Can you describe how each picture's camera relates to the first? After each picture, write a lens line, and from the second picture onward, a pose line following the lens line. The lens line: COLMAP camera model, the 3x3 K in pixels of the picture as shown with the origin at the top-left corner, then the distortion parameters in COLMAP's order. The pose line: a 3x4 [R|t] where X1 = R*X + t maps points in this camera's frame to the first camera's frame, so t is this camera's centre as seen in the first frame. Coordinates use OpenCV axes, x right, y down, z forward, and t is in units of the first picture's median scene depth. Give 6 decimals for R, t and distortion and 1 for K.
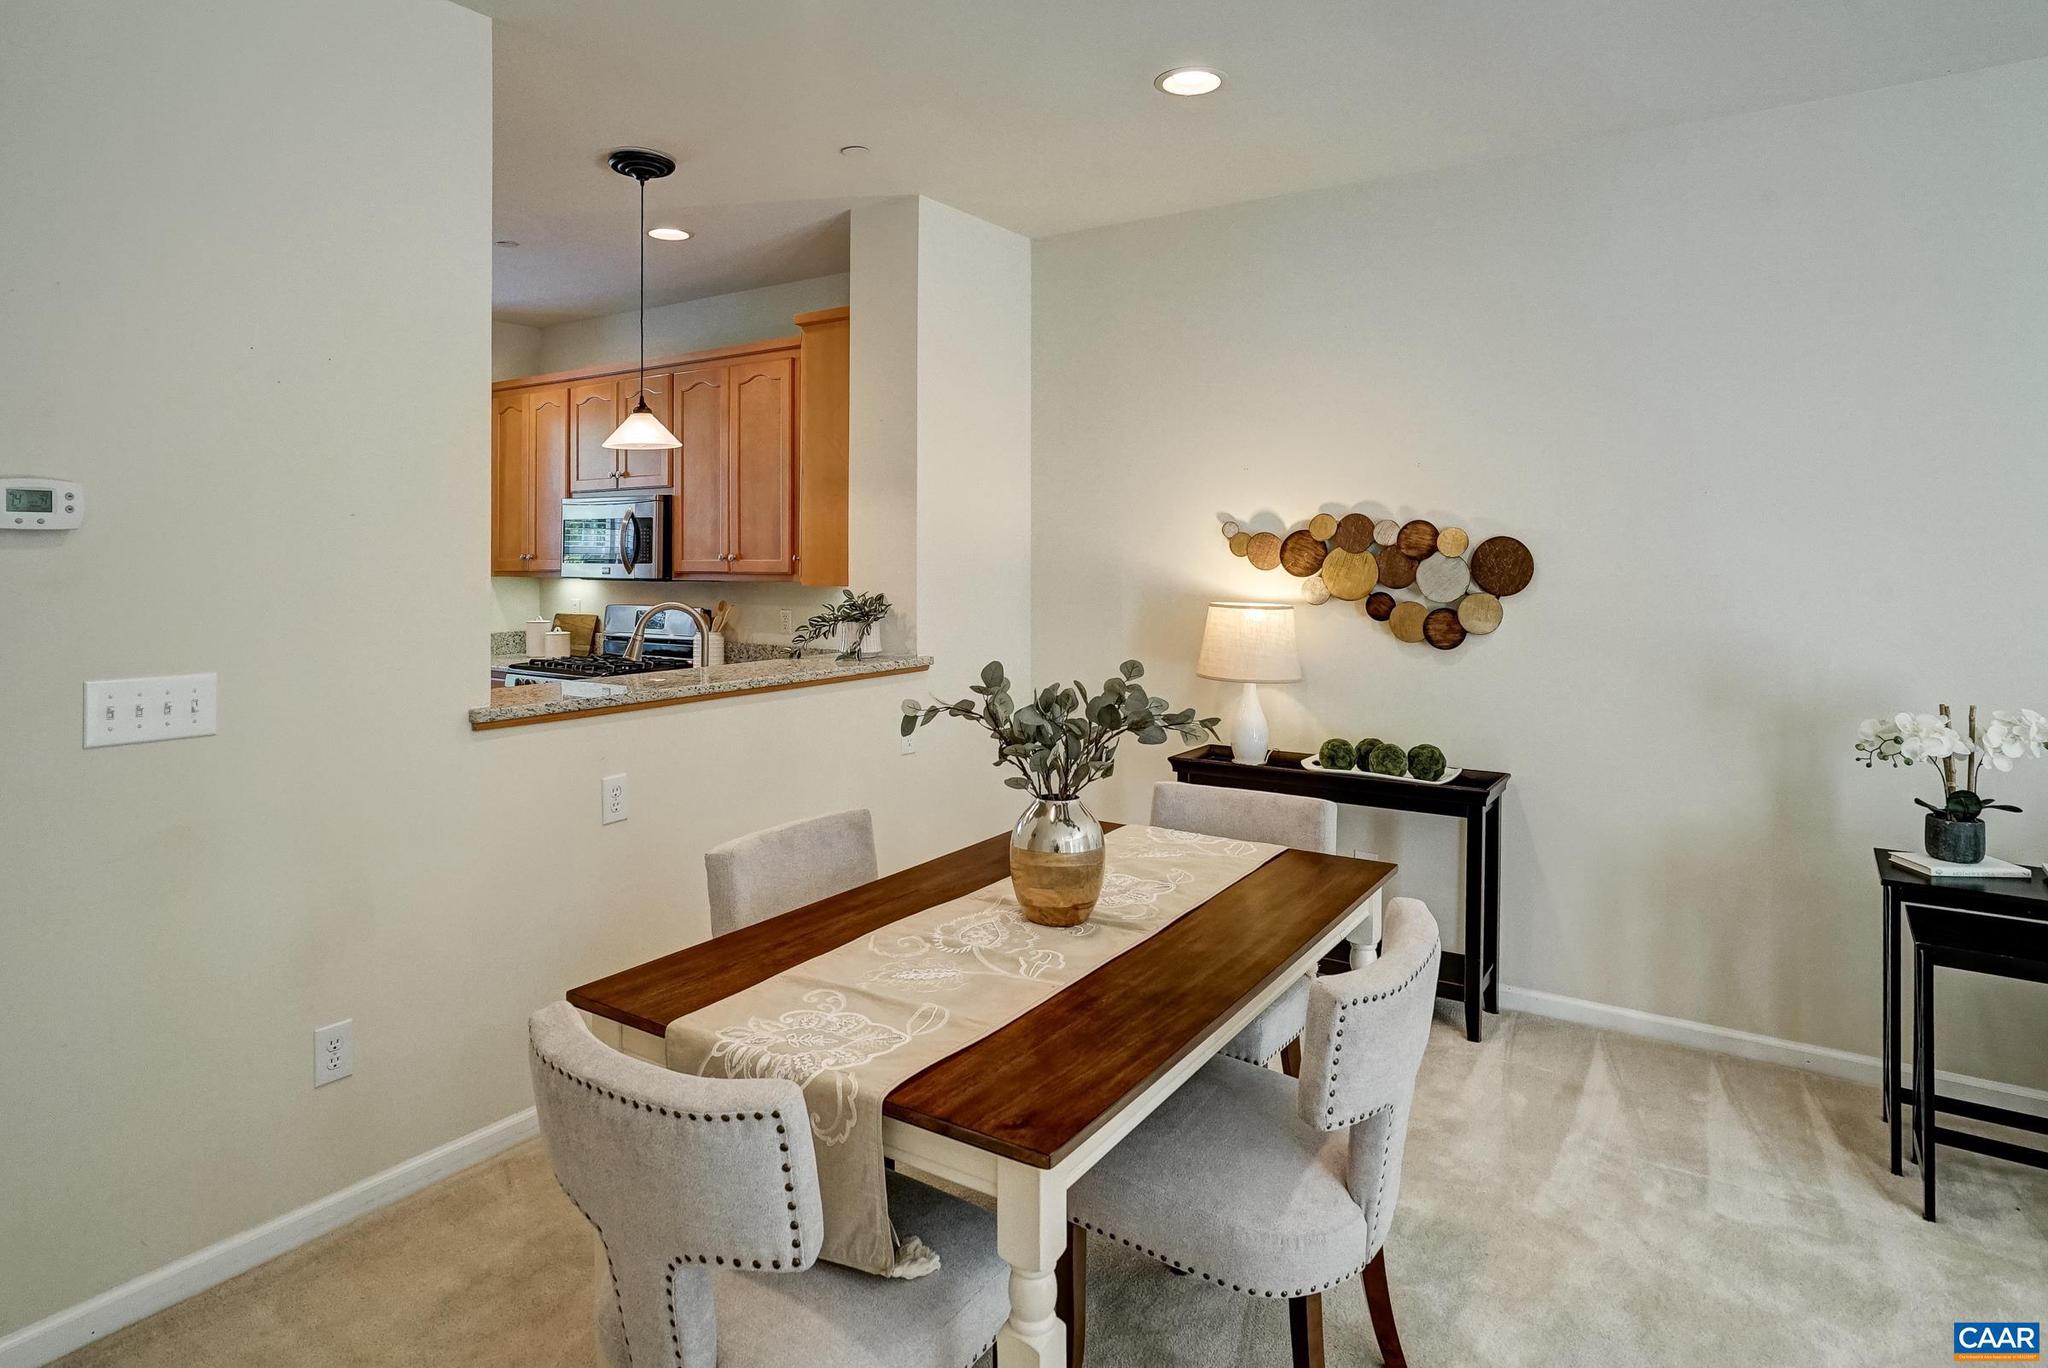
lens RADIAL K [[1163.5, 0, 1022.2], [0, 1163.5, 554.3], [0, 0, 1]] dist [-0.013958, 0.001045]
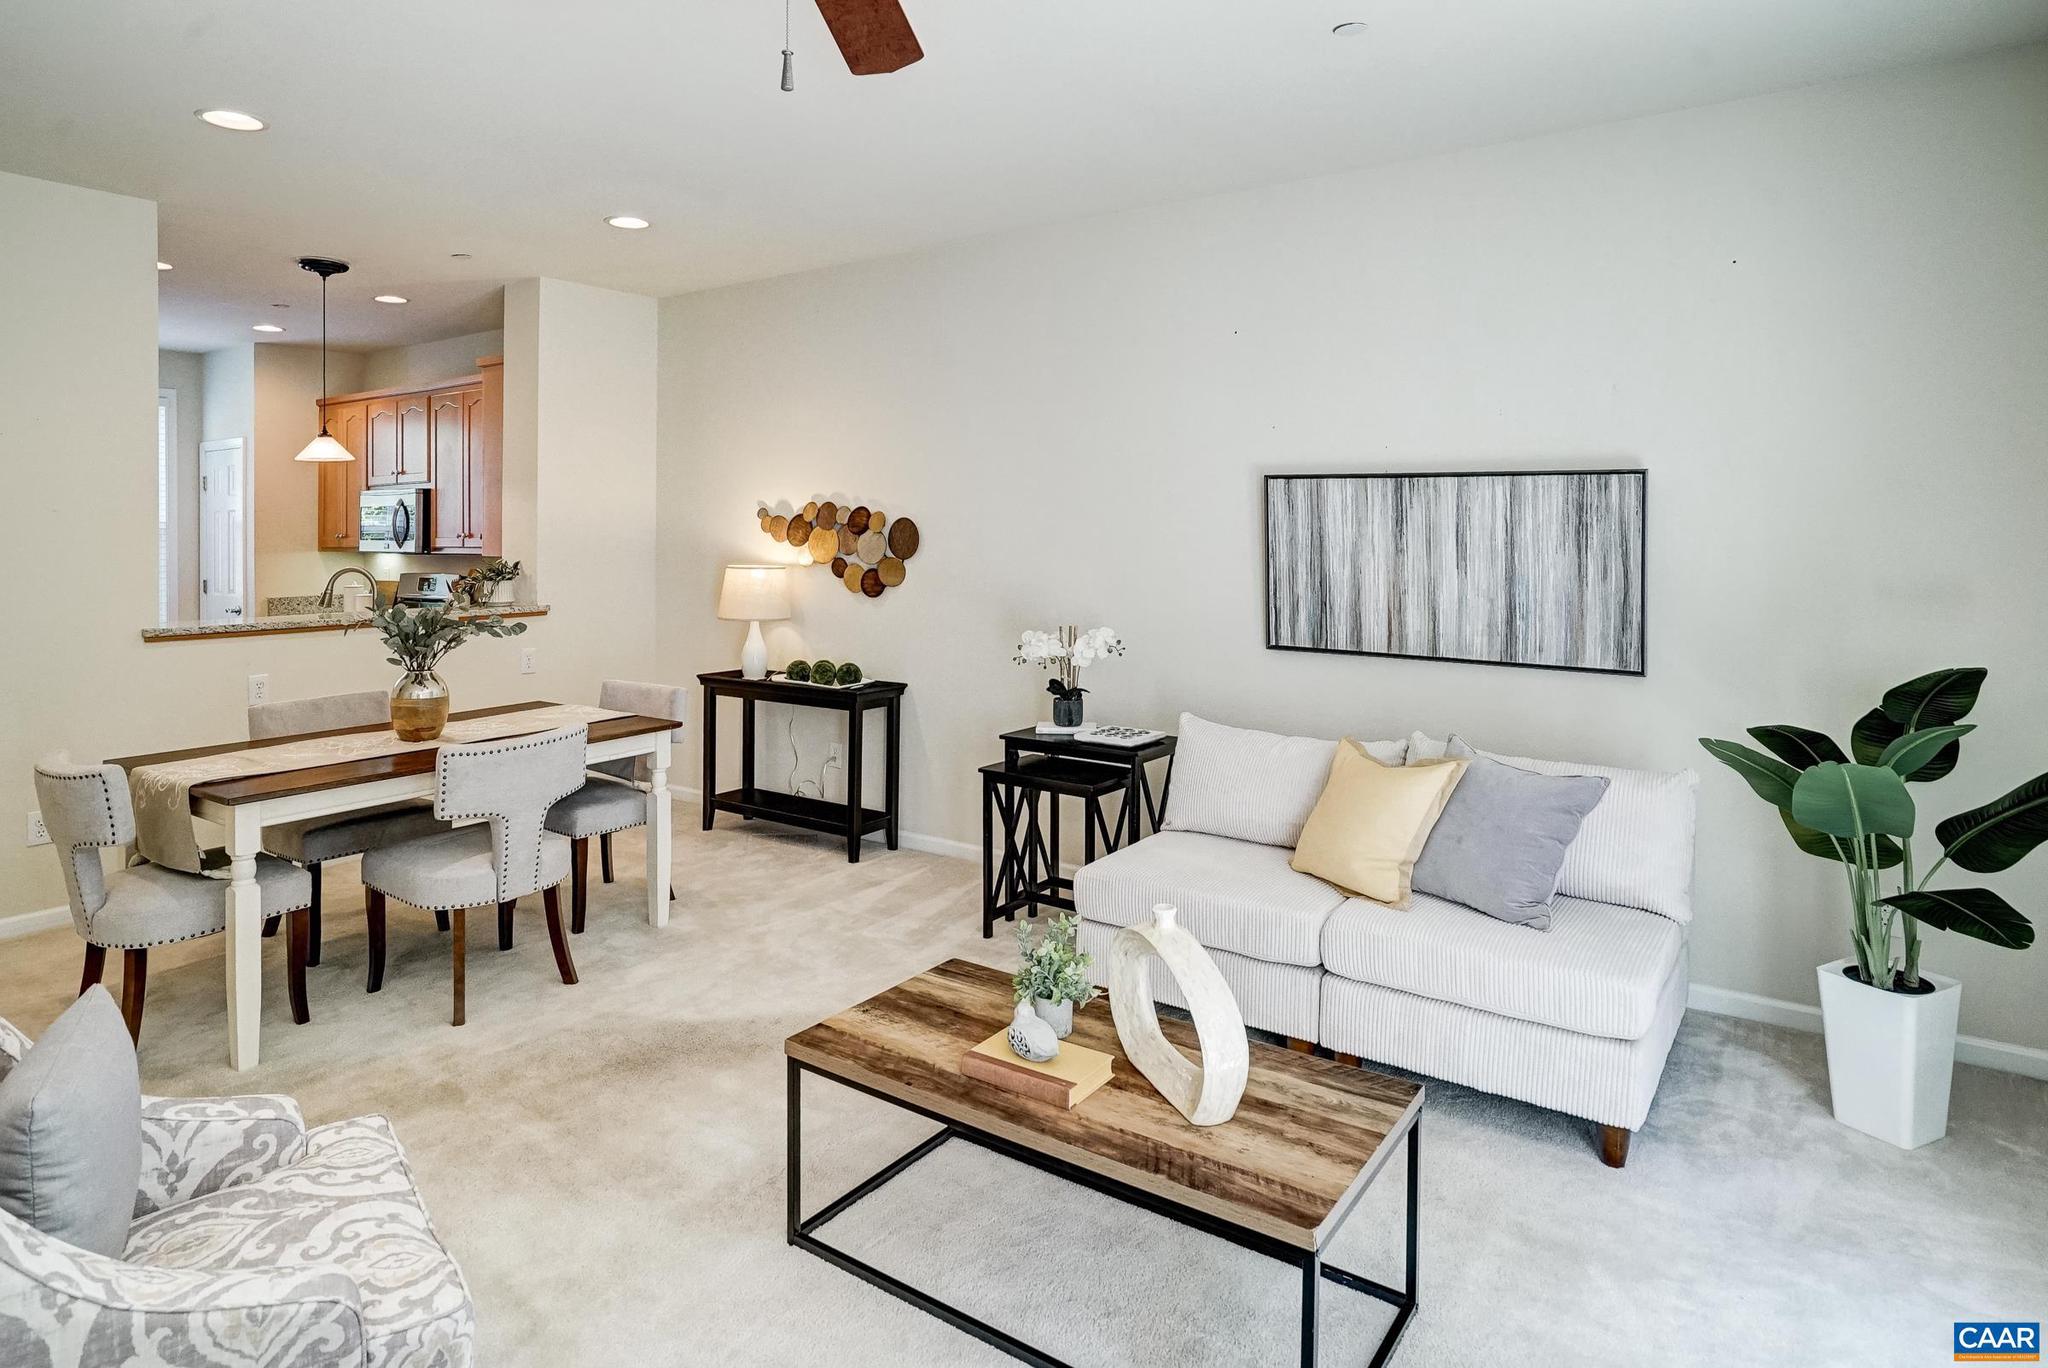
lens RADIAL K [[1173.2, 0, 996.7], [0, 1173.2, 529.3], [0, 0, 1]] dist [-0.004451, 0.000842]
pose [[0.999149, -0.005280, -0.040895, 0.570696], [0.005195, 0.999984, -0.002185, 0.002021], [0.040906, 0.001970, 0.999161, -0.430918]]
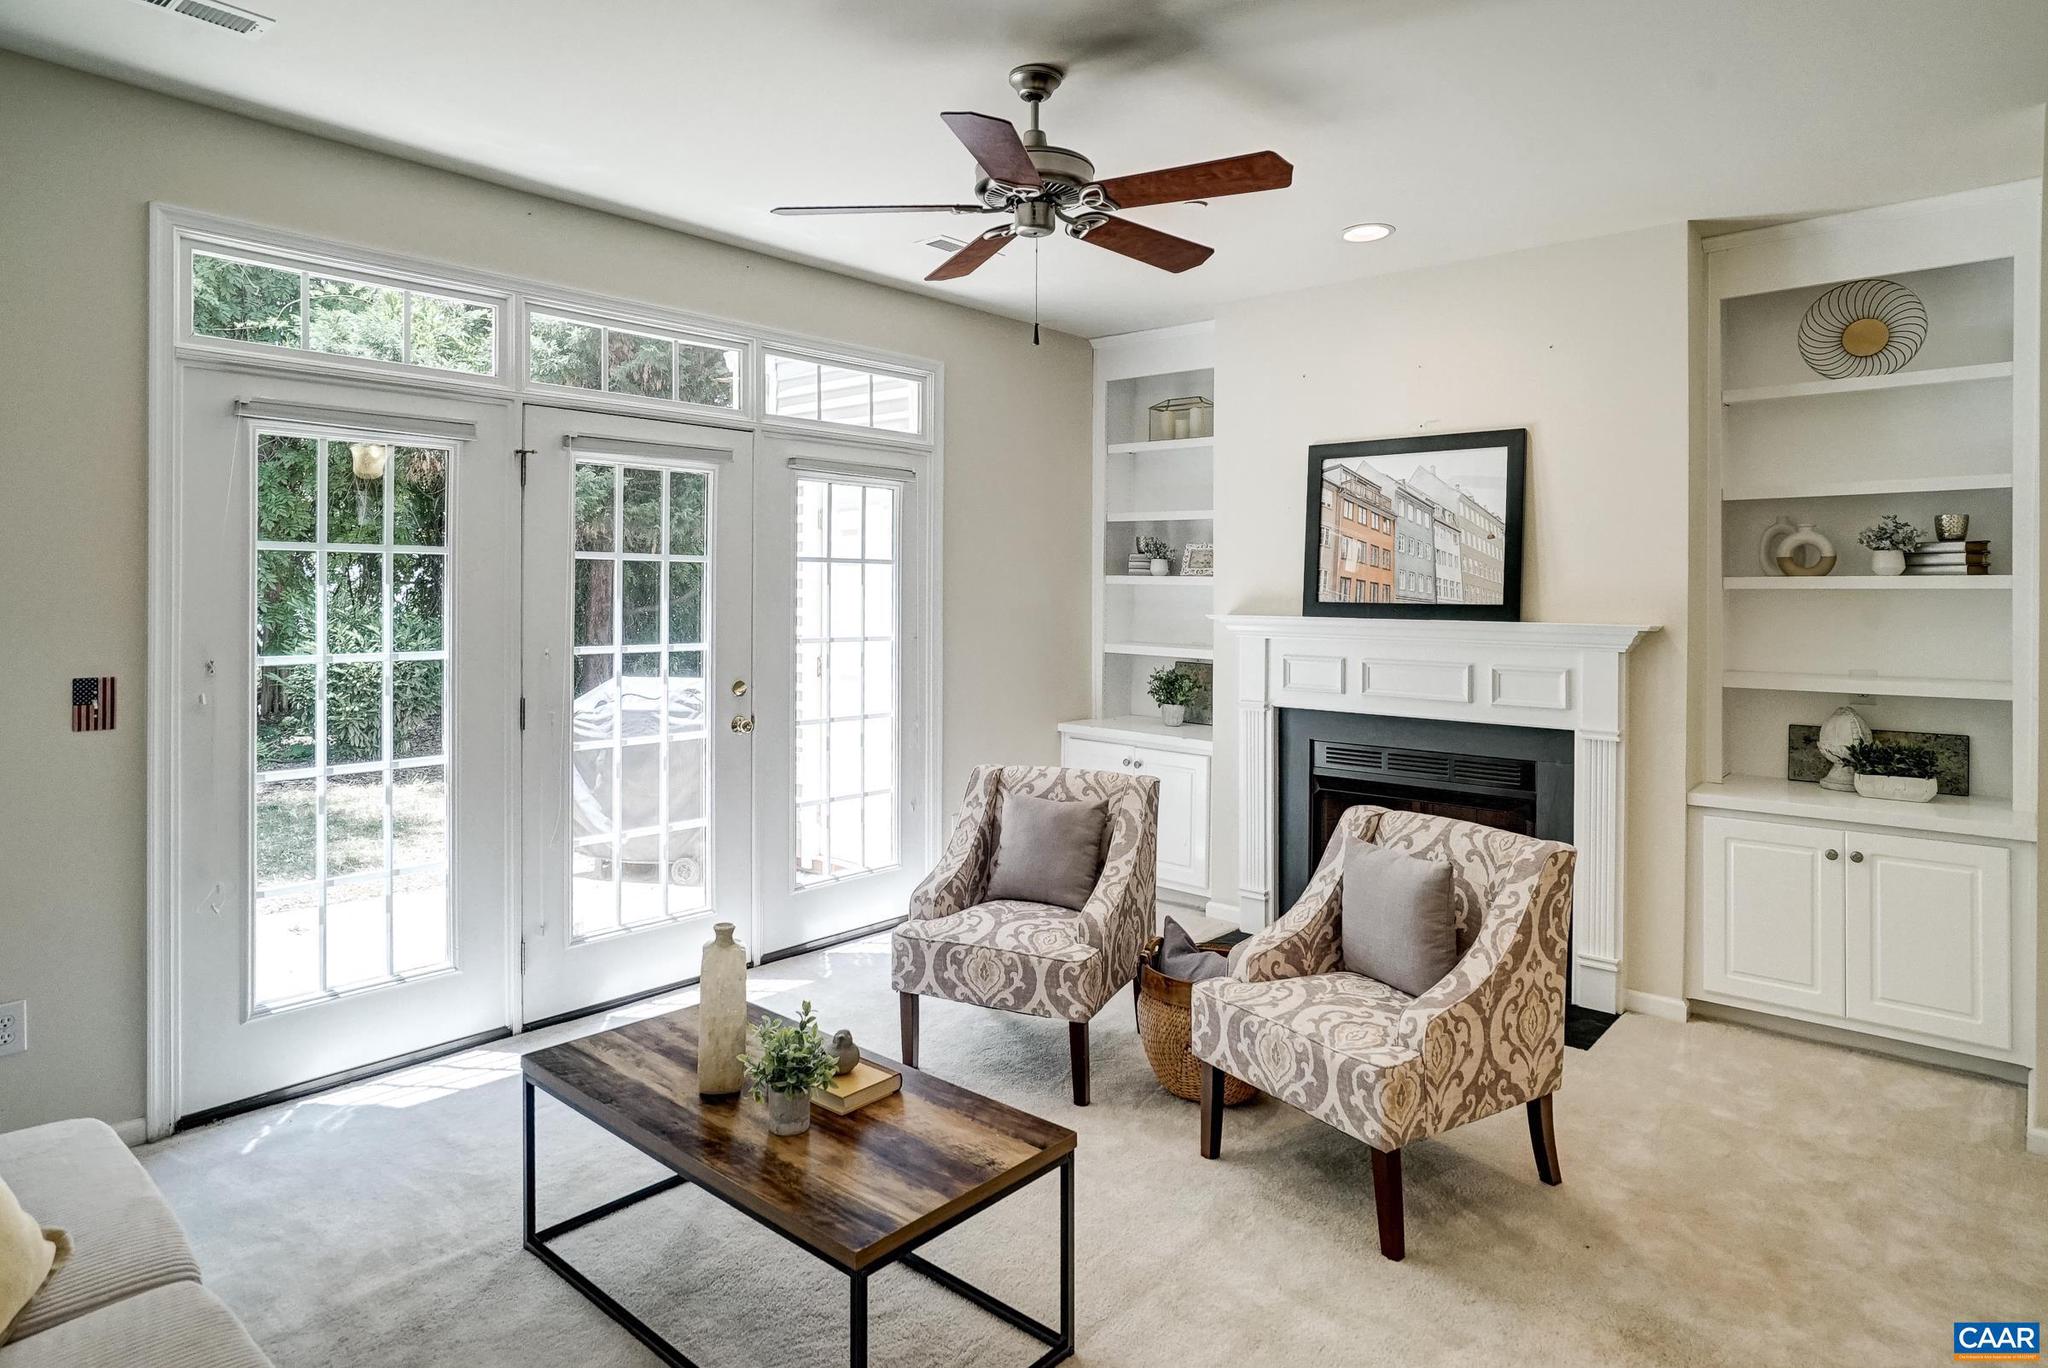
lens RADIAL K [[1171.8, 0, 984.8], [0, 1171.8, 578.0], [0, 0, 1]] dist [-0.032636, 0.017187]
pose [[-0.988493, -0.008947, 0.150999, 0.391352], [-0.009541, 0.999949, -0.003209, -0.002564], [-0.150962, -0.004612, -0.988529, 0.770332]]
